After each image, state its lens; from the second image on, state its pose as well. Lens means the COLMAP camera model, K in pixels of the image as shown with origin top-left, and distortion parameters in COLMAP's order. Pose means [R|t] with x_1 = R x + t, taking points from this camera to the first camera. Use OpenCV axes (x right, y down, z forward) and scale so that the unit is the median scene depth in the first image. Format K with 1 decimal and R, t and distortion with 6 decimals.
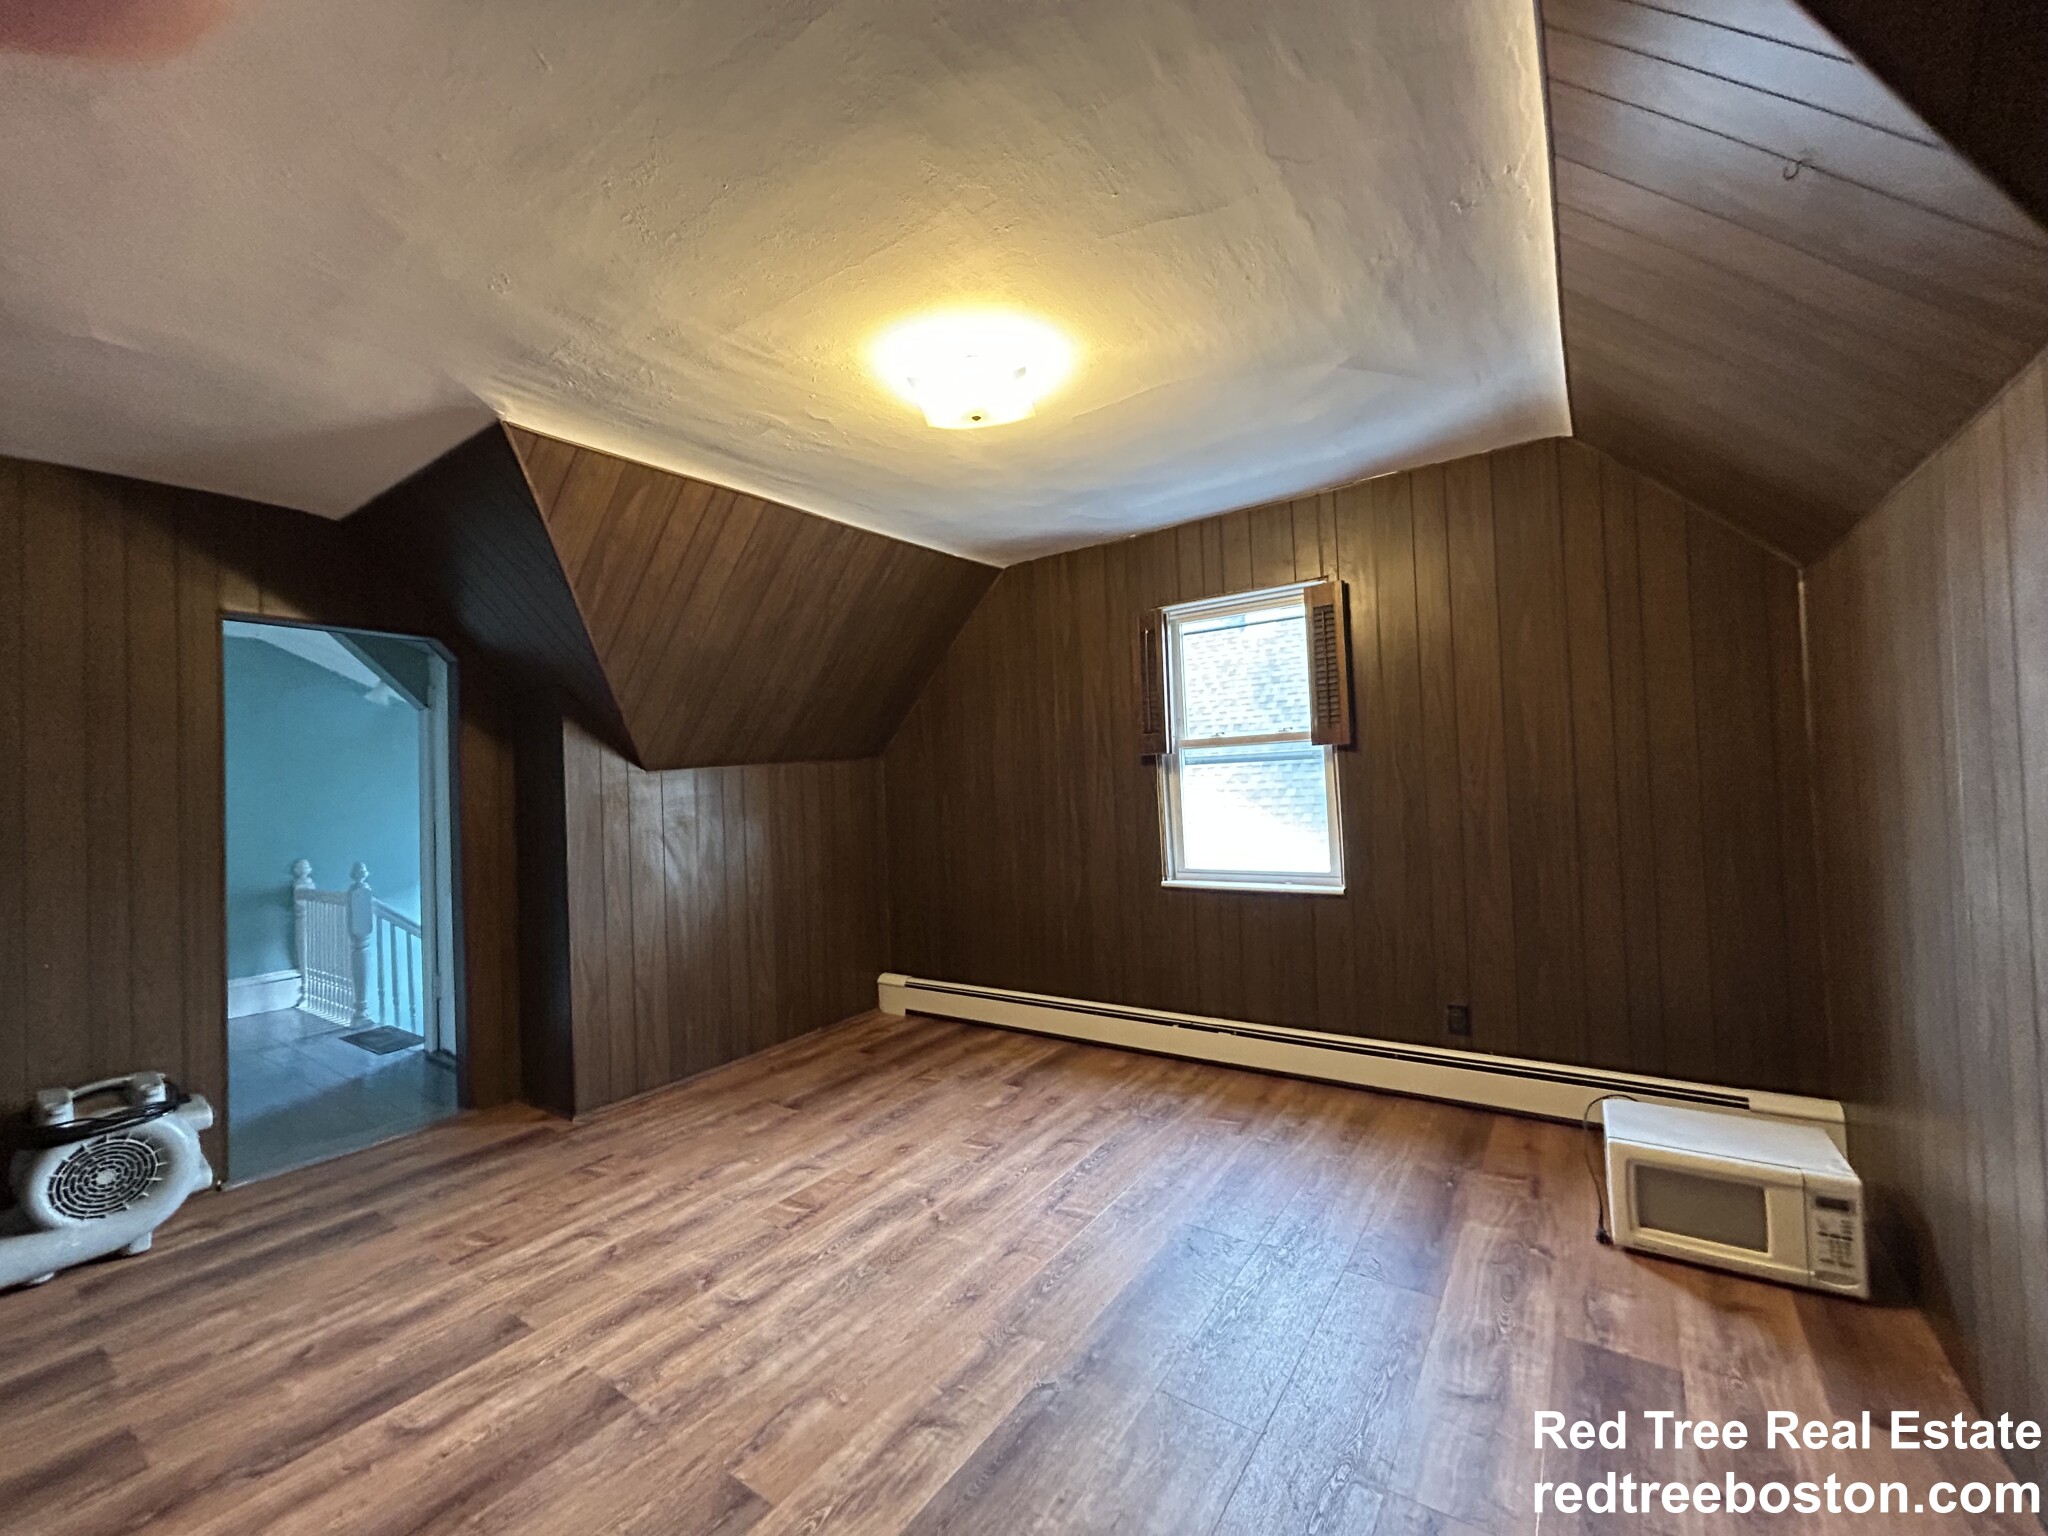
lens RADIAL K [[826.9, 0, 1025.1], [0, 826.9, 770.6], [0, 0, 1]] dist [-0.004670, 0.000999]
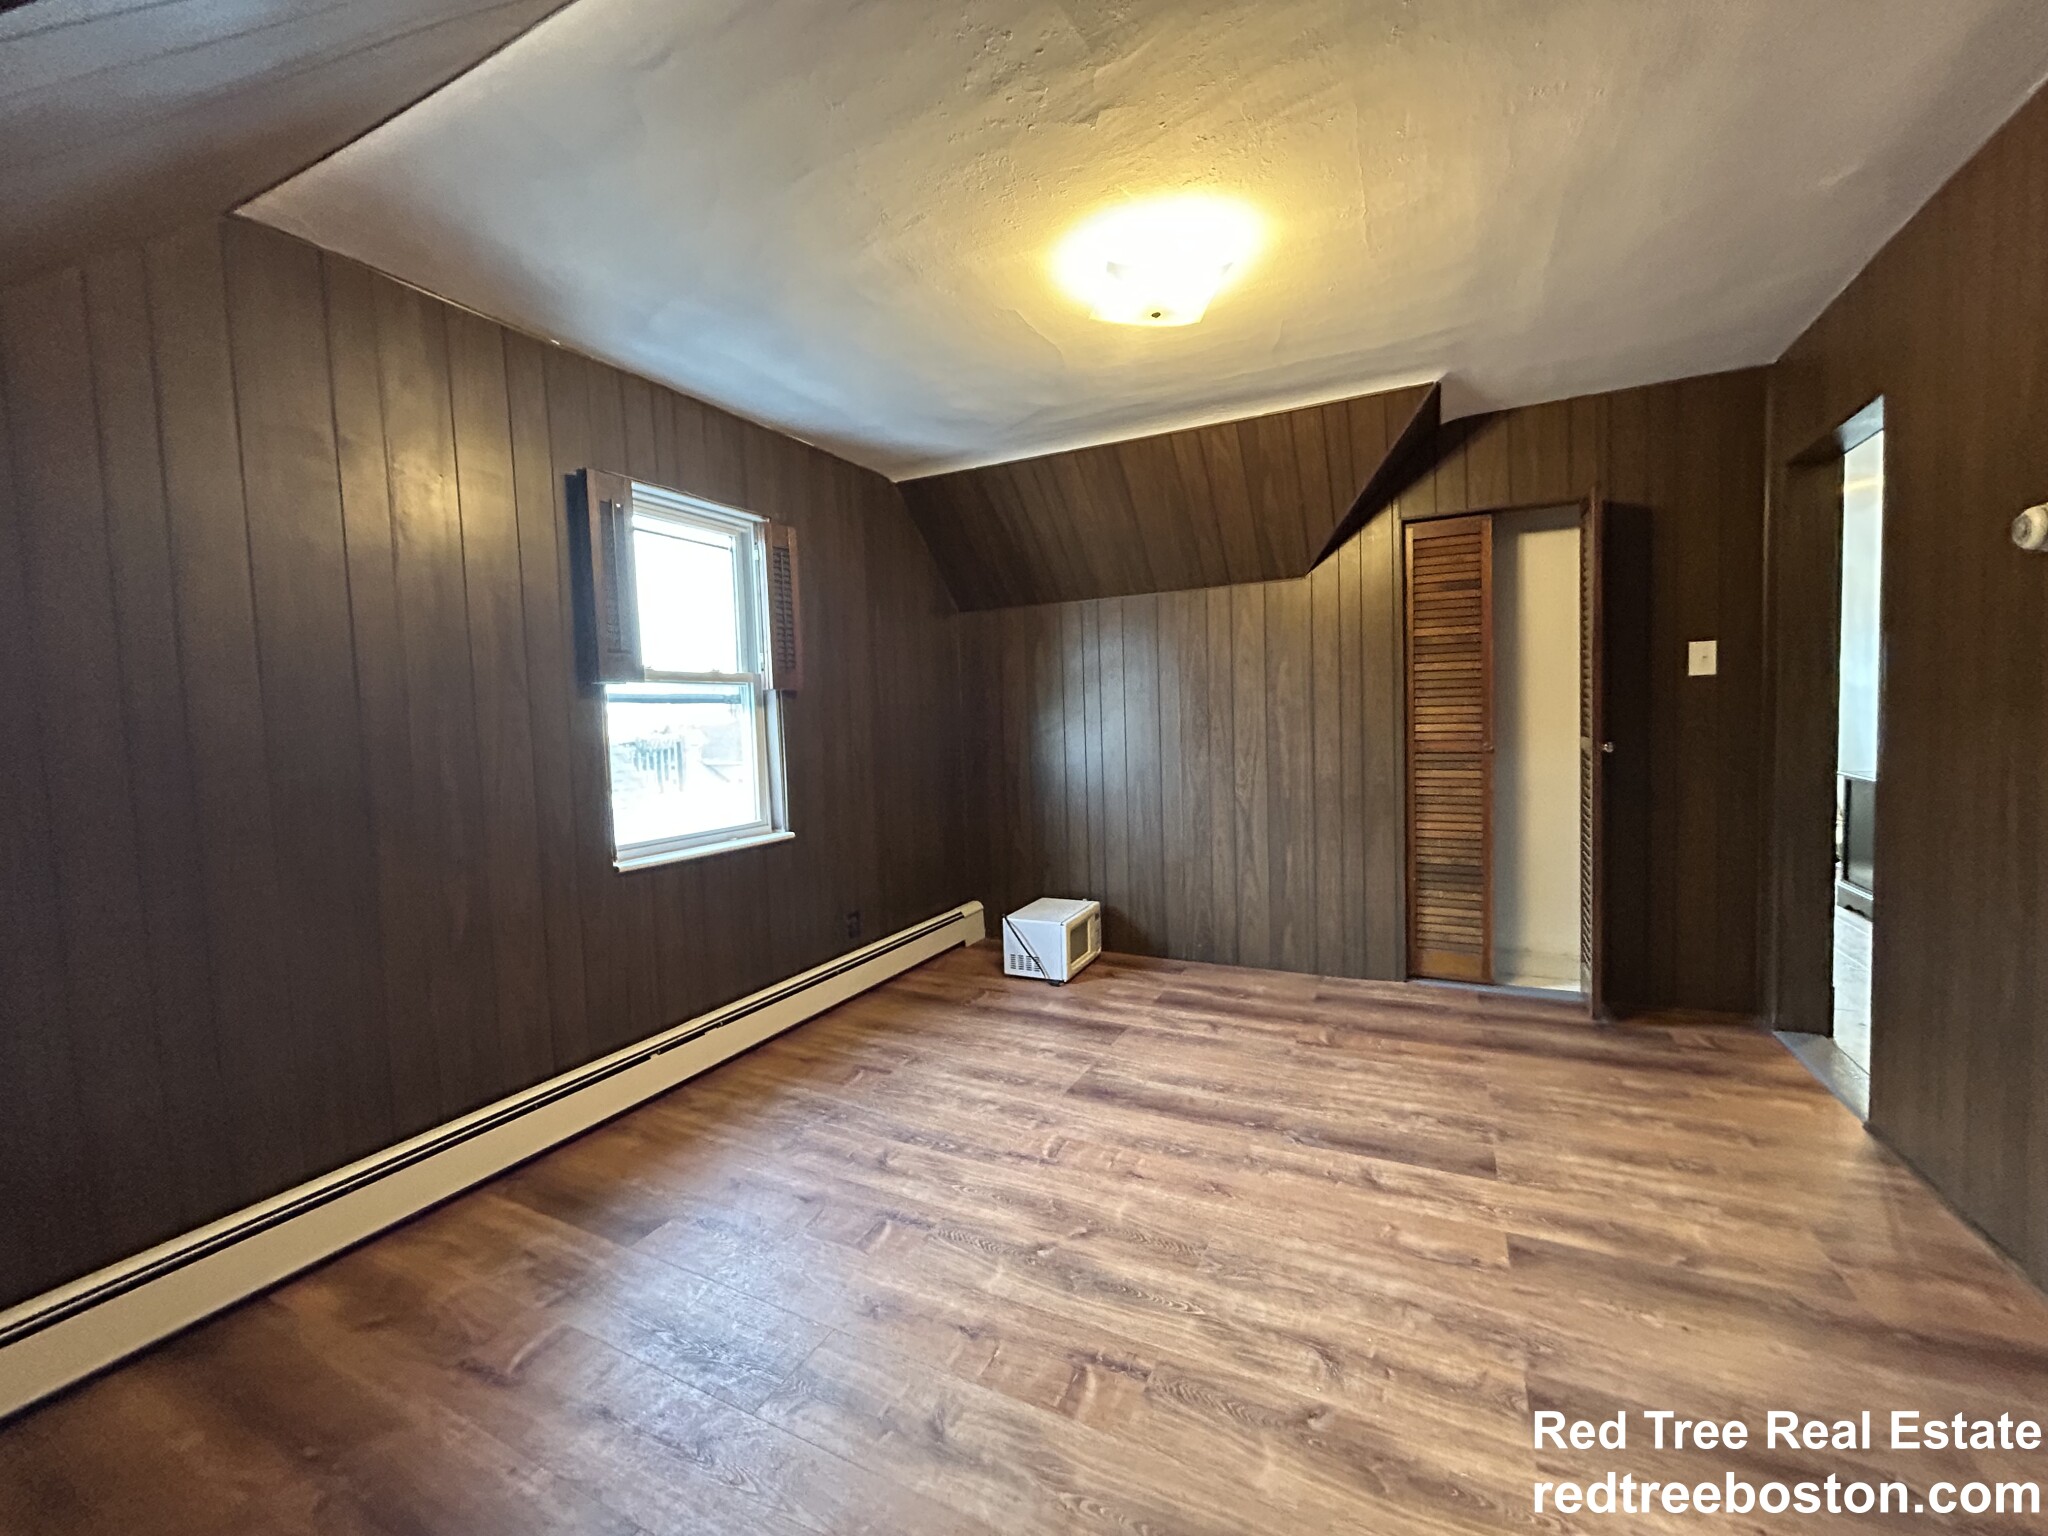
lens RADIAL K [[826.9, 0, 1026.5], [0, 826.9, 765.4], [0, 0, 1]] dist [-0.004670, 0.000999]
pose [[-0.152025, -0.006368, 0.988356, -0.969499], [0.025939, 0.999609, 0.010430, 0.086000], [-0.988036, 0.027222, -0.151800, 1.273193]]
